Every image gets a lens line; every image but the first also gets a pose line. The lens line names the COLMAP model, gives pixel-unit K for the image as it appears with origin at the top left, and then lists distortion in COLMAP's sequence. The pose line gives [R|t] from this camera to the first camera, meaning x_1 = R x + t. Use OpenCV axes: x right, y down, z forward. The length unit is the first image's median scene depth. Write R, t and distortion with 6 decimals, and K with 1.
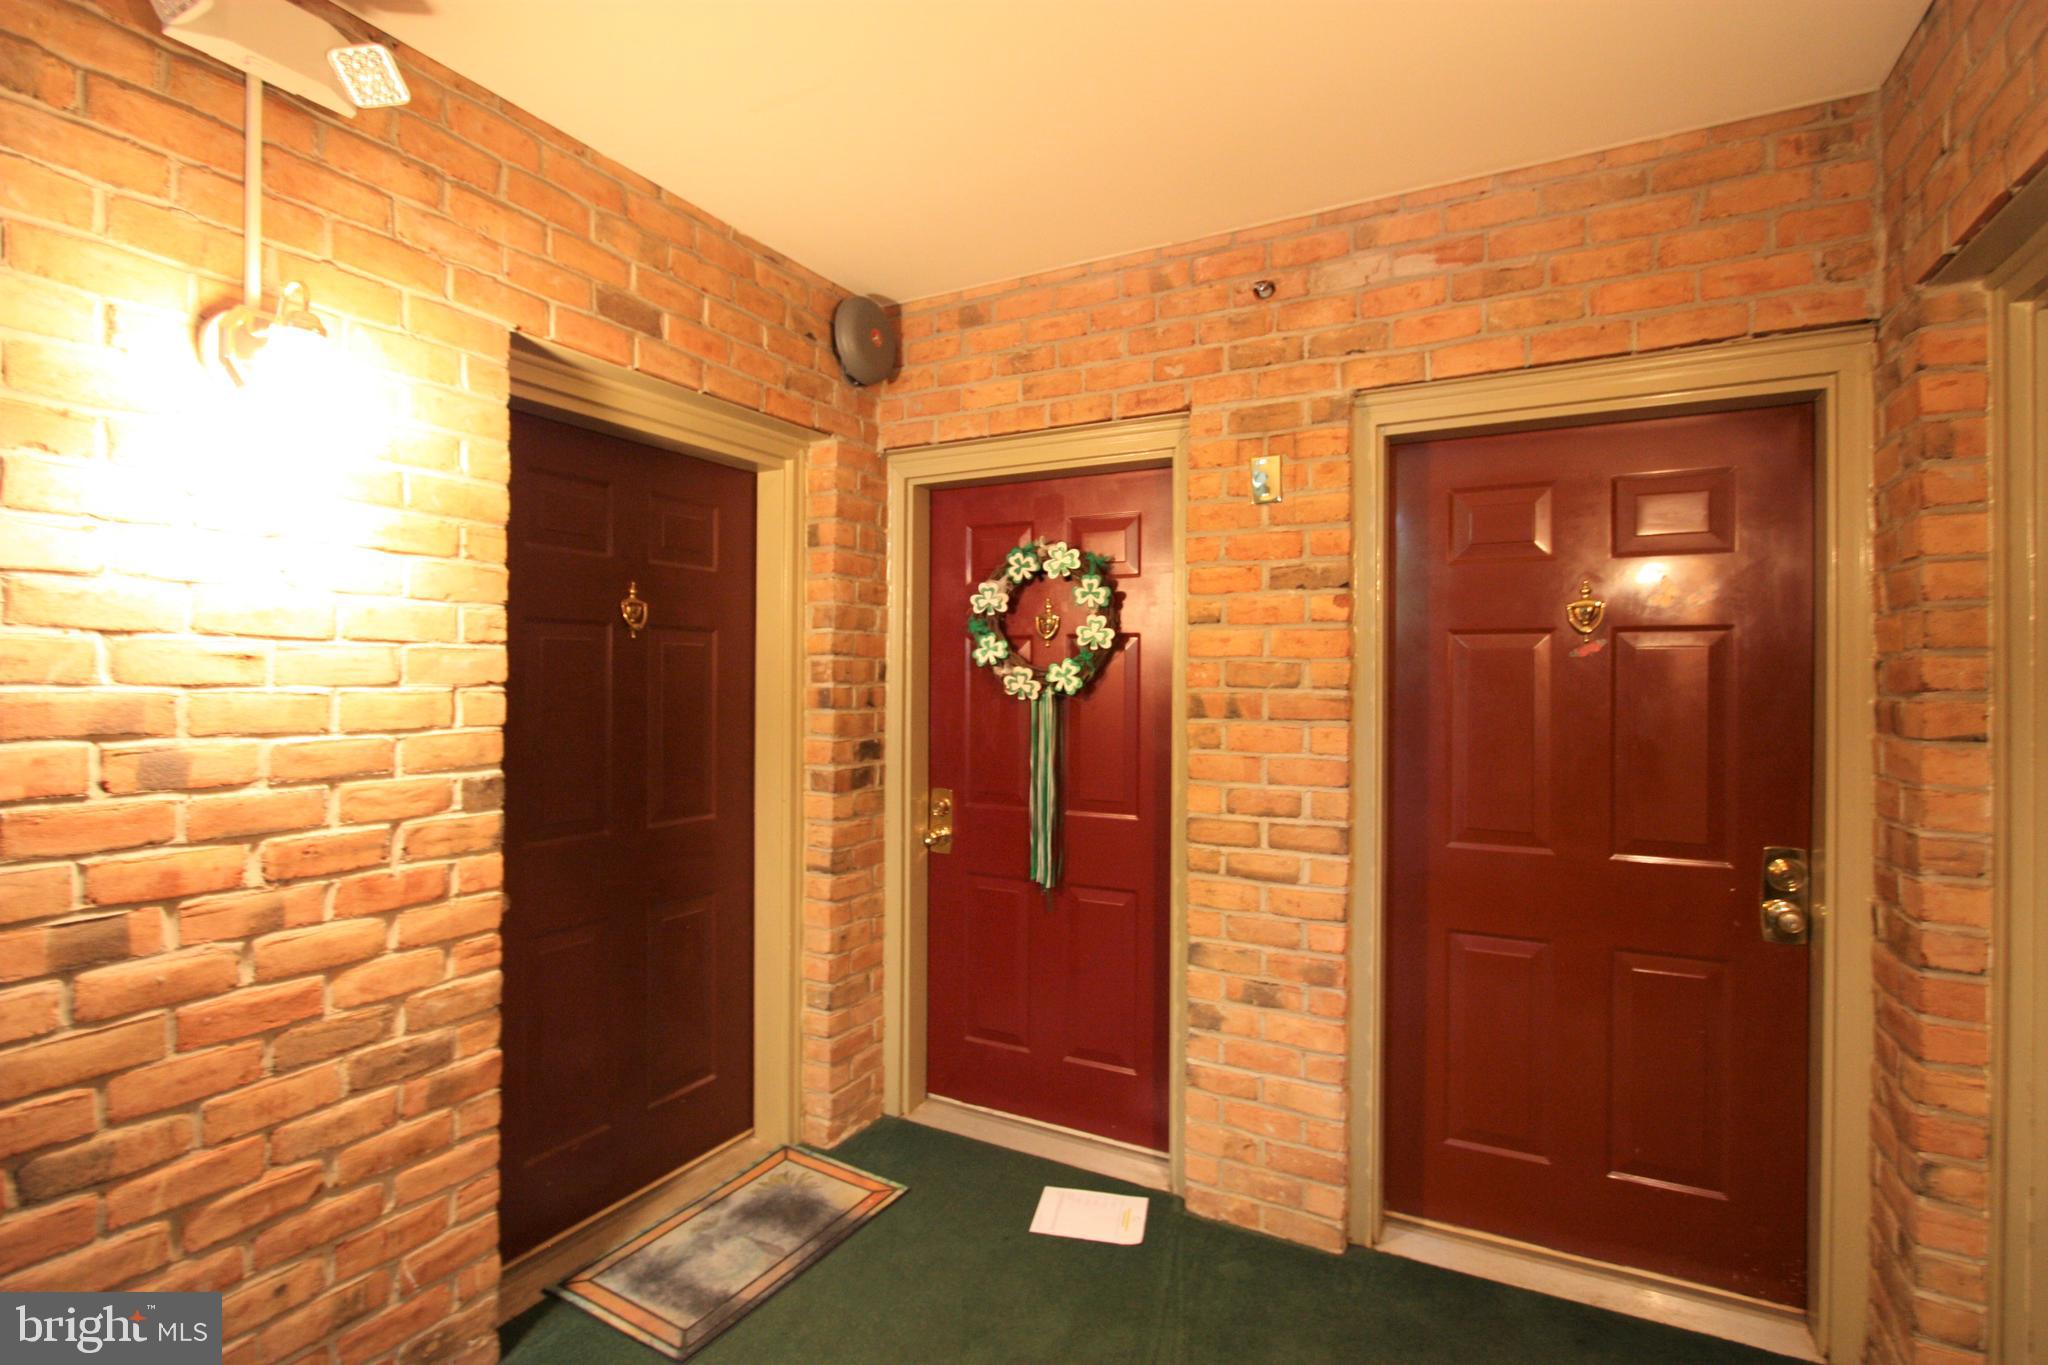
lens RADIAL K [[952.2, 0, 1024.0], [0, 952.2, 682.5], [0, 0, 1]] dist [-0.020419, 0.002930]
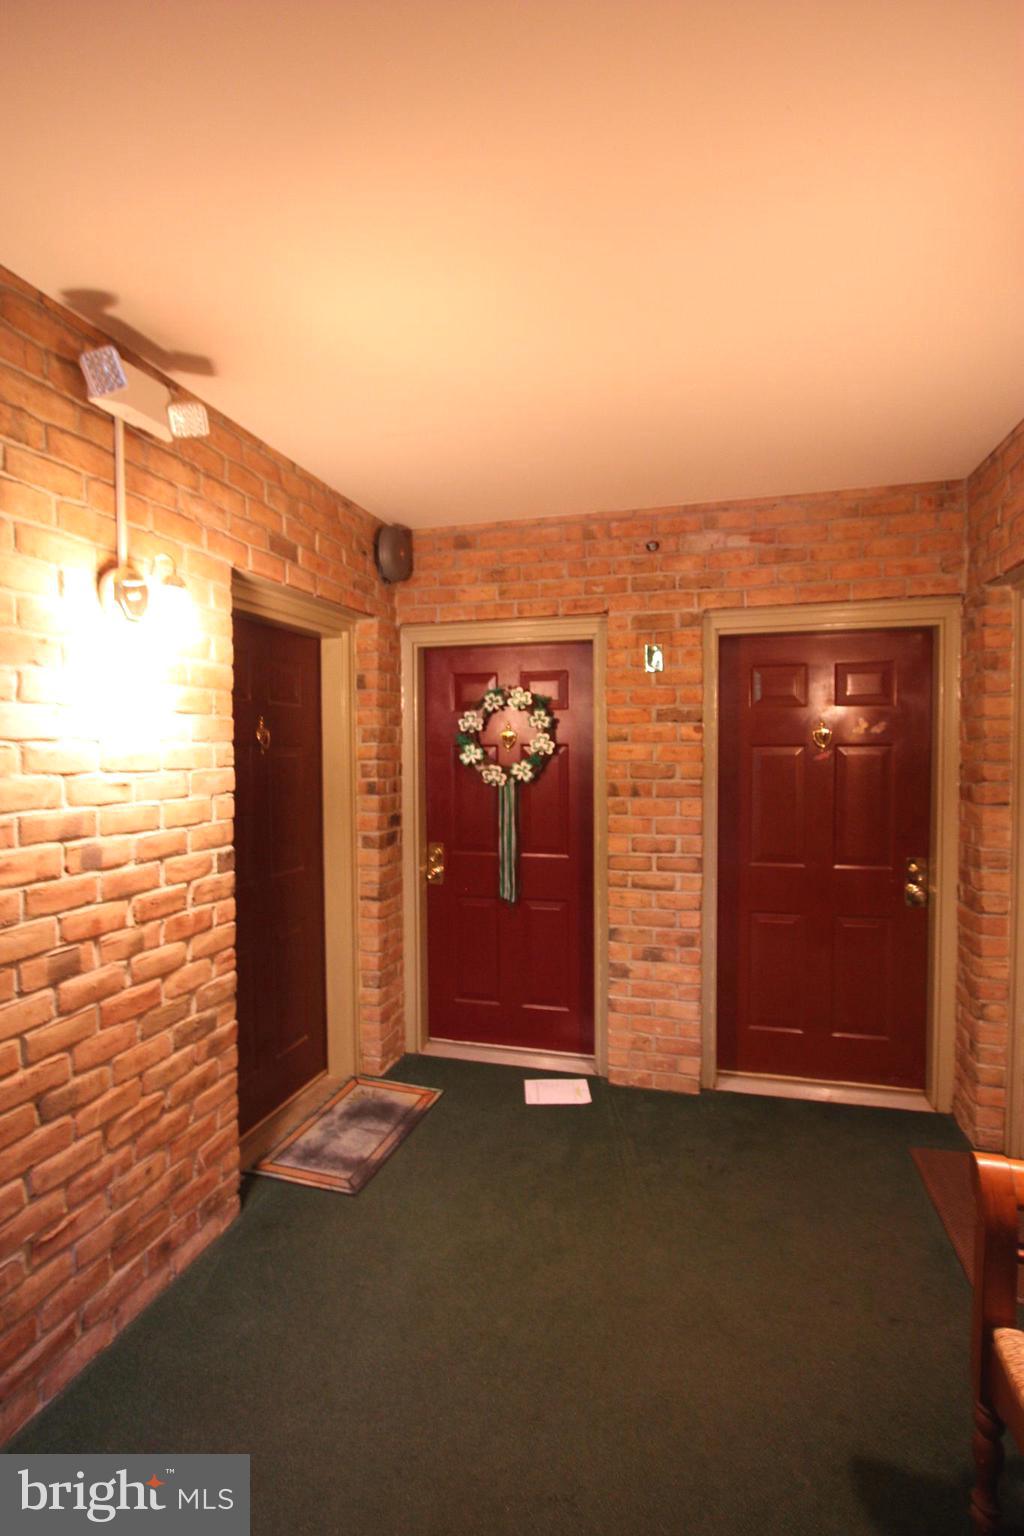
lens RADIAL K [[714.1, 0, 518.3], [0, 714.1, 777.0], [0, 0, 1]] dist [-0.020419, 0.002930]
pose [[0.974470, -0.019797, 0.223642, -0.350984], [0.011735, 0.999234, 0.037319, -0.062033], [-0.224210, -0.033742, 0.973957, -0.265565]]
